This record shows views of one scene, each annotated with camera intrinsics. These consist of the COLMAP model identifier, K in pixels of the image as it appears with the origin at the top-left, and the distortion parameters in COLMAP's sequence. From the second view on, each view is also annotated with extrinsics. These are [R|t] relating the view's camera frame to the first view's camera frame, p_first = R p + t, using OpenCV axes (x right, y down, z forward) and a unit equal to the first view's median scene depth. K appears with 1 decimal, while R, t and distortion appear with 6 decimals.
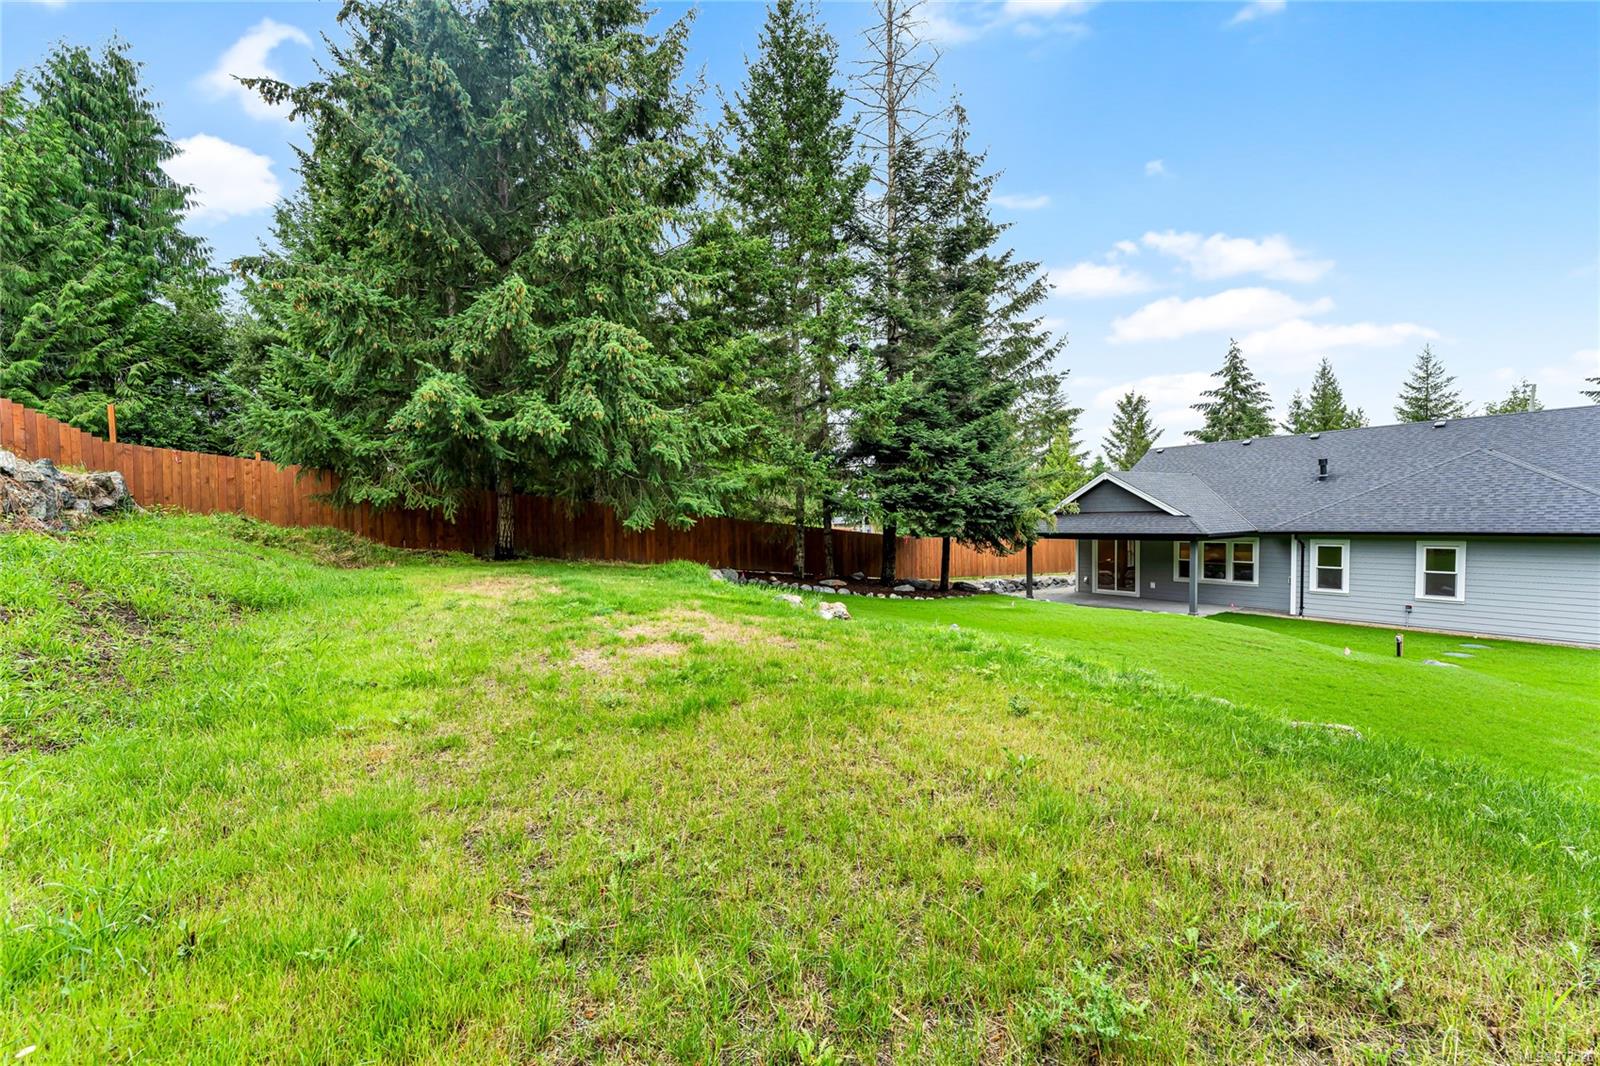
lens RADIAL K [[639.8, 0, 794.9], [0, 639.8, 537.8], [0, 0, 1]] dist [0.004558, -0.000362]
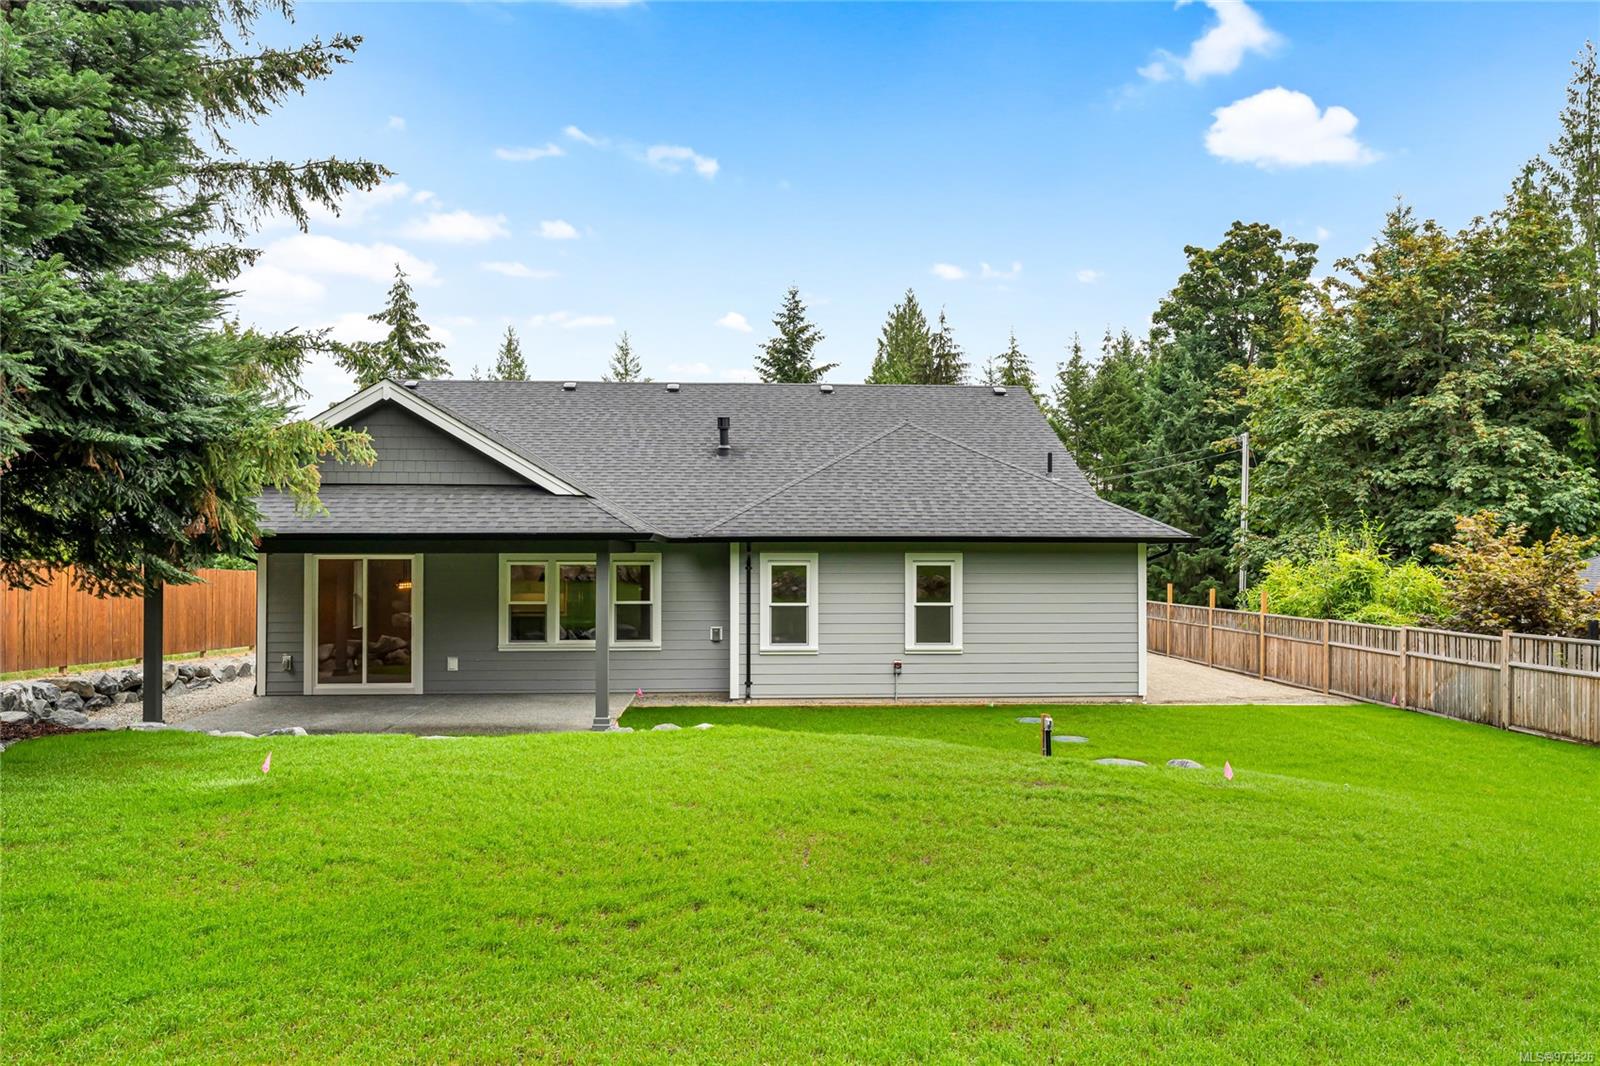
lens RADIAL K [[1037.1, 0, 792.8], [0, 1037.1, 543.1], [0, 0, 1]] dist [-0.006062, 0.001661]
pose [[0.512519, 0.032768, 0.858051, 0.071911], [0.015657, 0.998749, -0.047493, 0.032206], [-0.858533, 0.037775, 0.511364, 0.485102]]
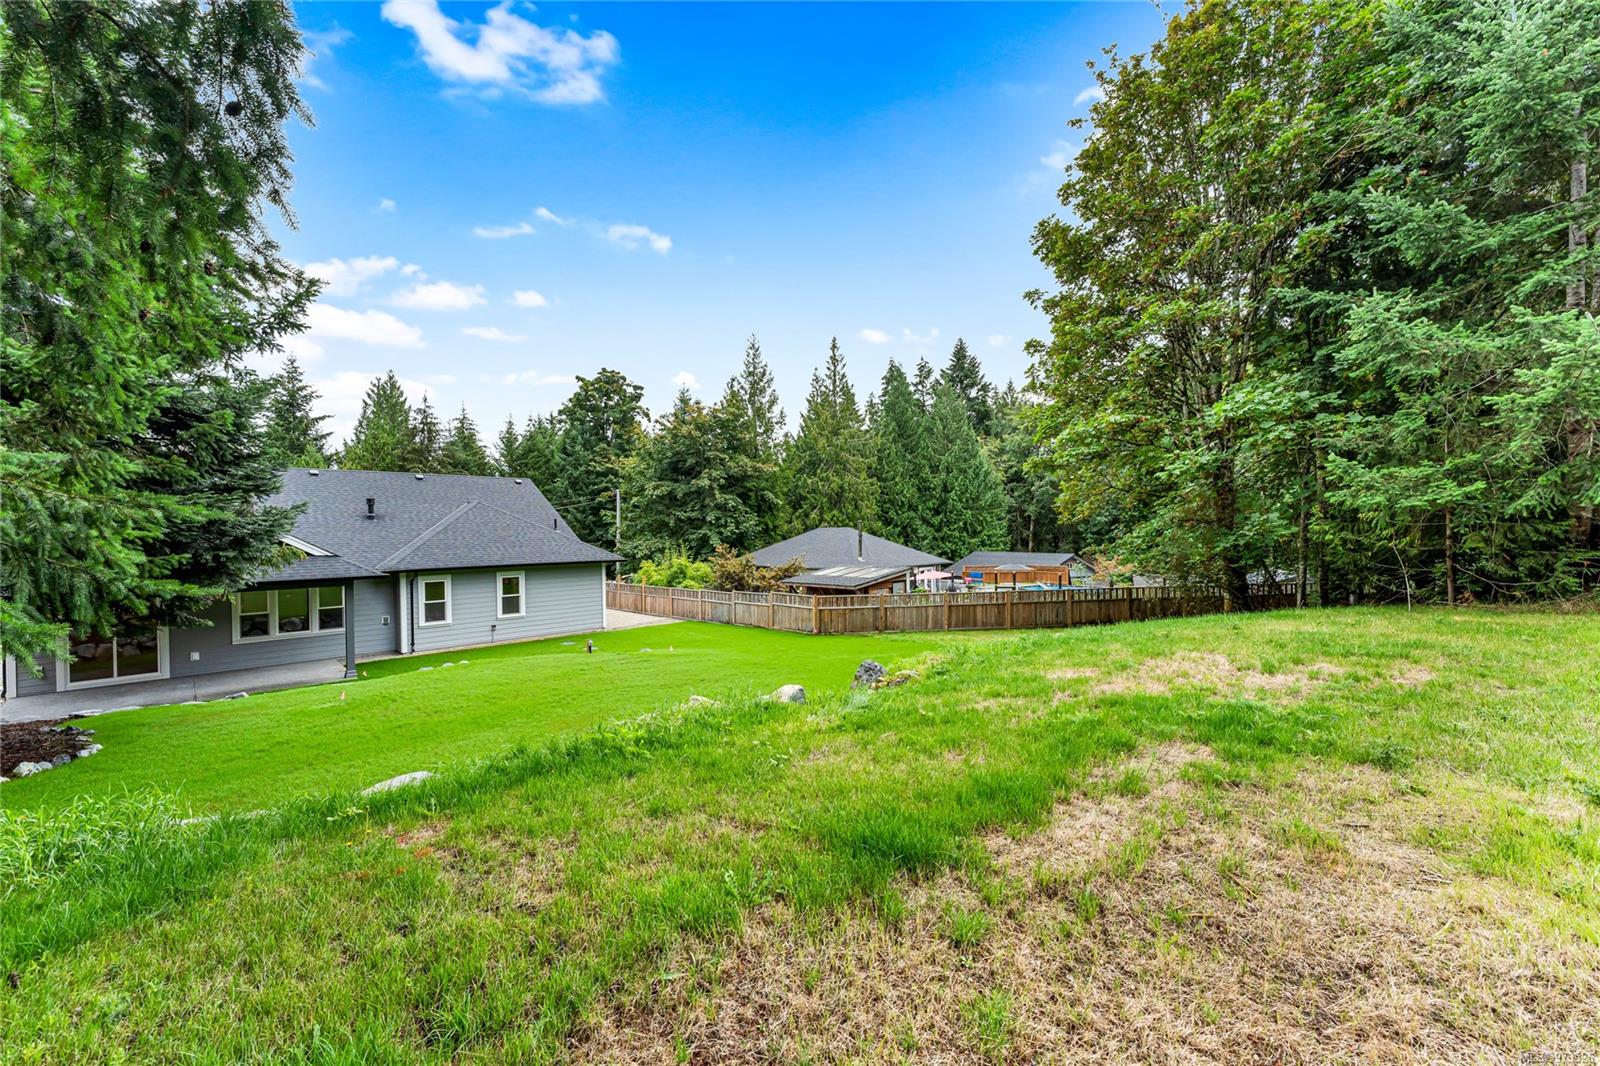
lens RADIAL K [[639.8, 0, 796.2], [0, 639.8, 531.6], [0, 0, 1]] dist [0.004558, -0.000362]
pose [[-0.181507, 0.024214, 0.983091, -0.295813], [0.053236, 0.998473, -0.014764, -0.019876], [-0.981948, 0.049657, -0.182519, 0.528662]]
